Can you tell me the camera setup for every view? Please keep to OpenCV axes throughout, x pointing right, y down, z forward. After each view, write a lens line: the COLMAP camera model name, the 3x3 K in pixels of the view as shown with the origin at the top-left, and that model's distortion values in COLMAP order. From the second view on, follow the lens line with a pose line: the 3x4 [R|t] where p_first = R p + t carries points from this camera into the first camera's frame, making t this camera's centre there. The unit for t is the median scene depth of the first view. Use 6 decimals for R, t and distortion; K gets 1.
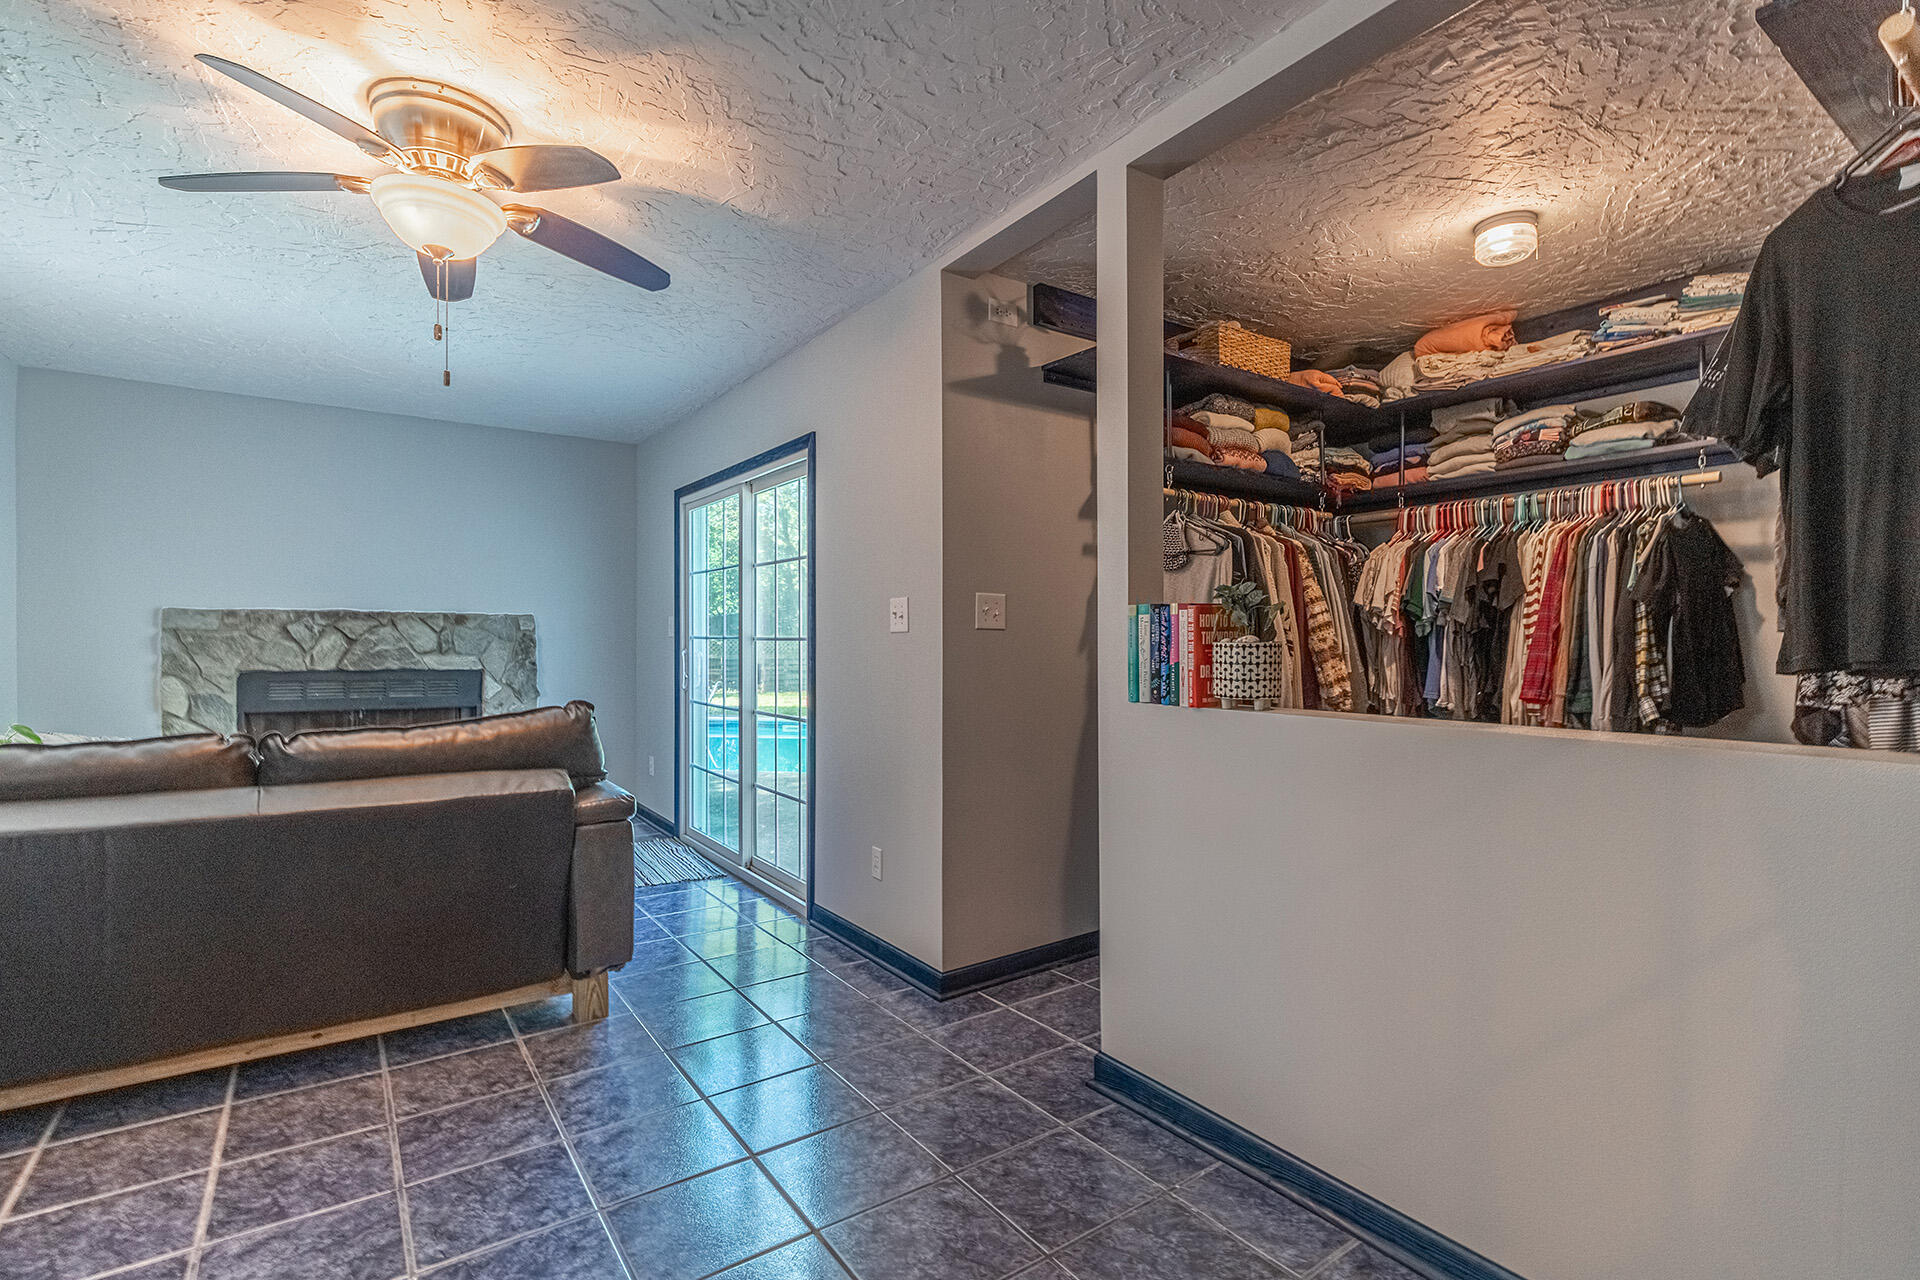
lens RADIAL K [[907.7, 0, 1004.2], [0, 907.7, 634.4], [0, 0, 1]] dist [0.001913, -0.000002]
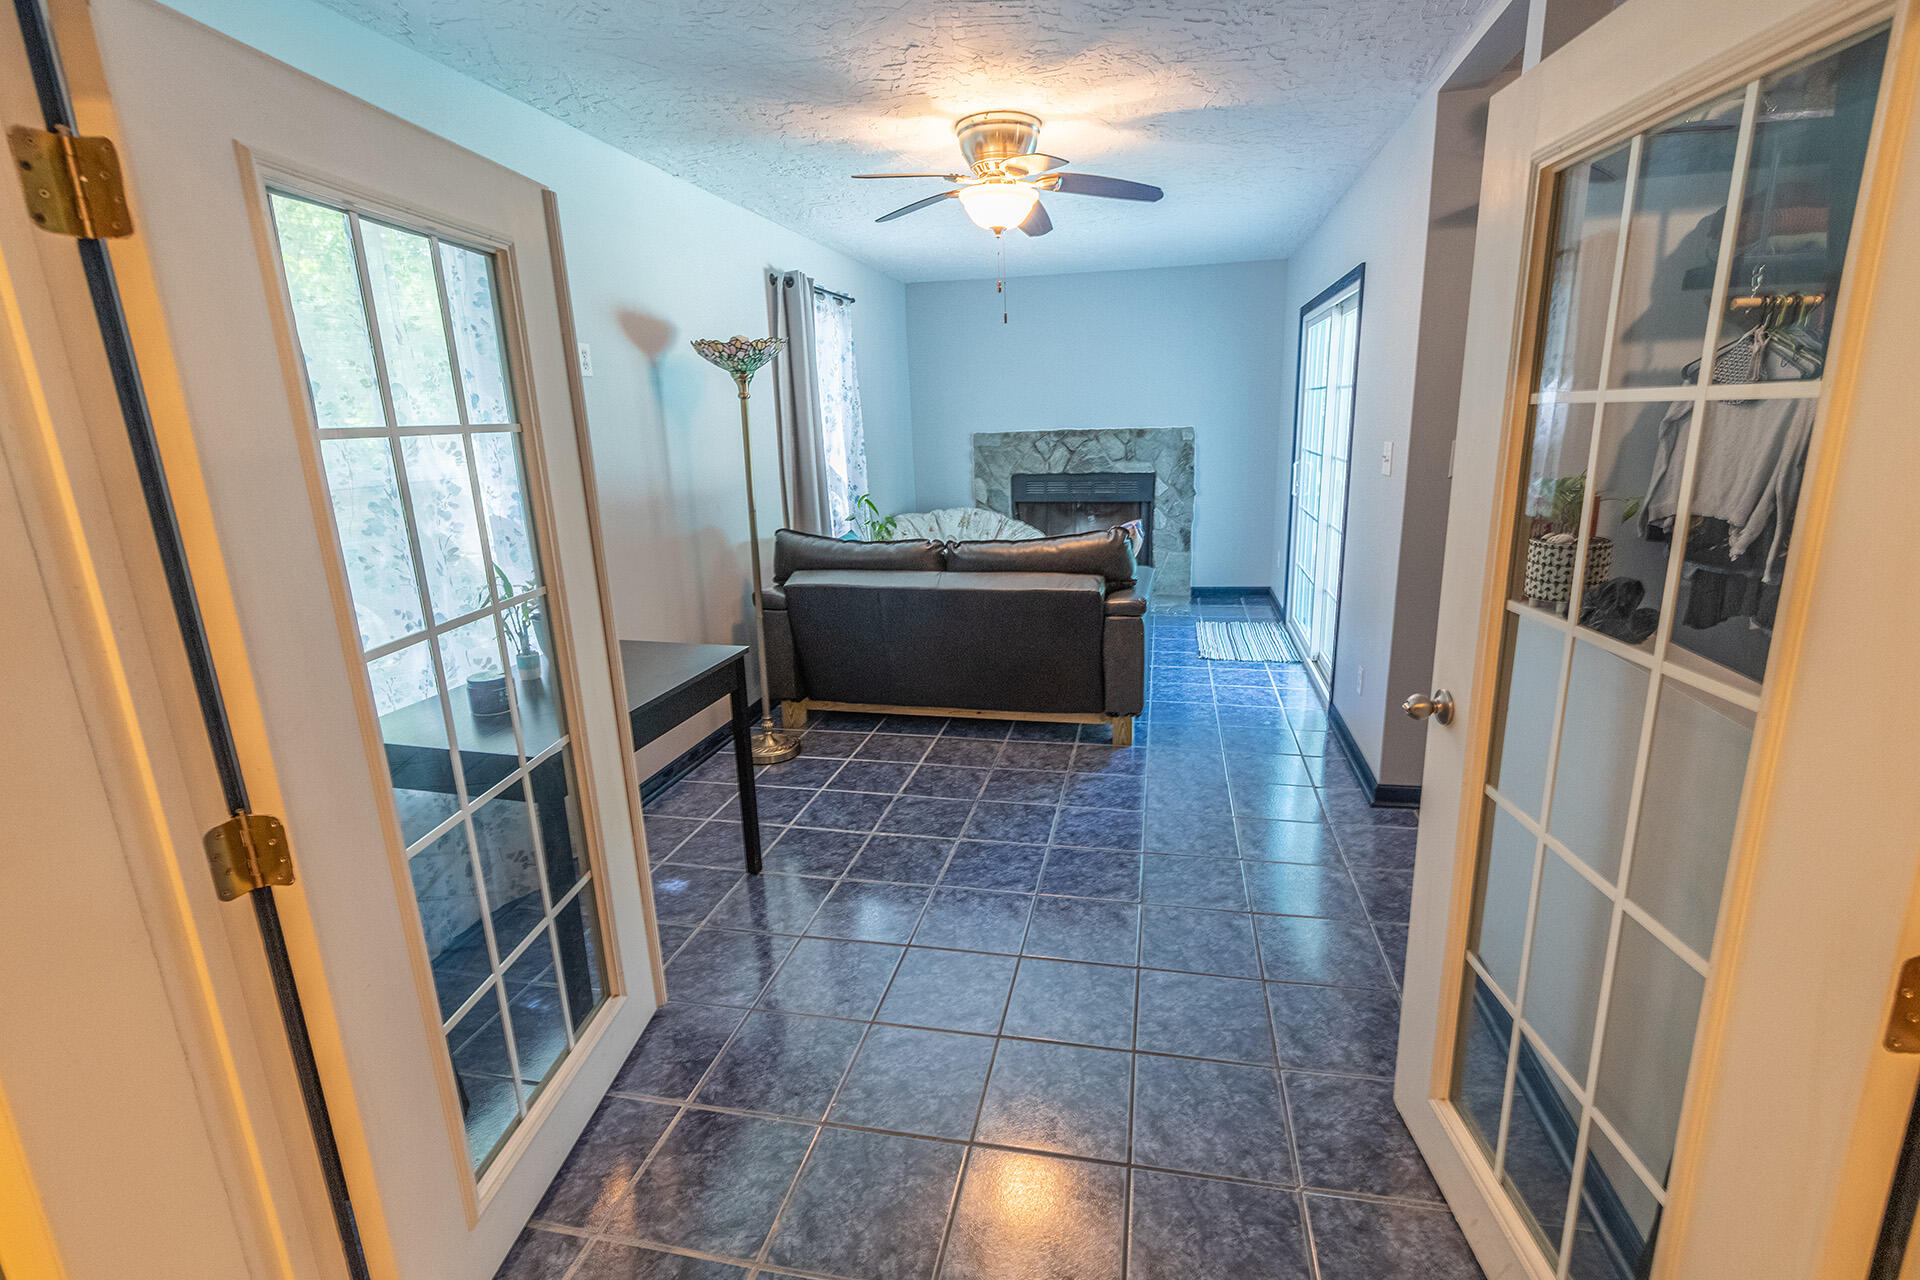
lens RADIAL K [[887.7, 0, 968.4], [0, 887.7, 634.3], [0, 0, 1]] dist [0.000067, -0.000334]
pose [[0.655277, 0.159387, -0.738382, 0.253313], [0.039457, 0.968929, 0.244170, -0.066898], [0.754357, -0.189133, 0.628628, -0.034853]]
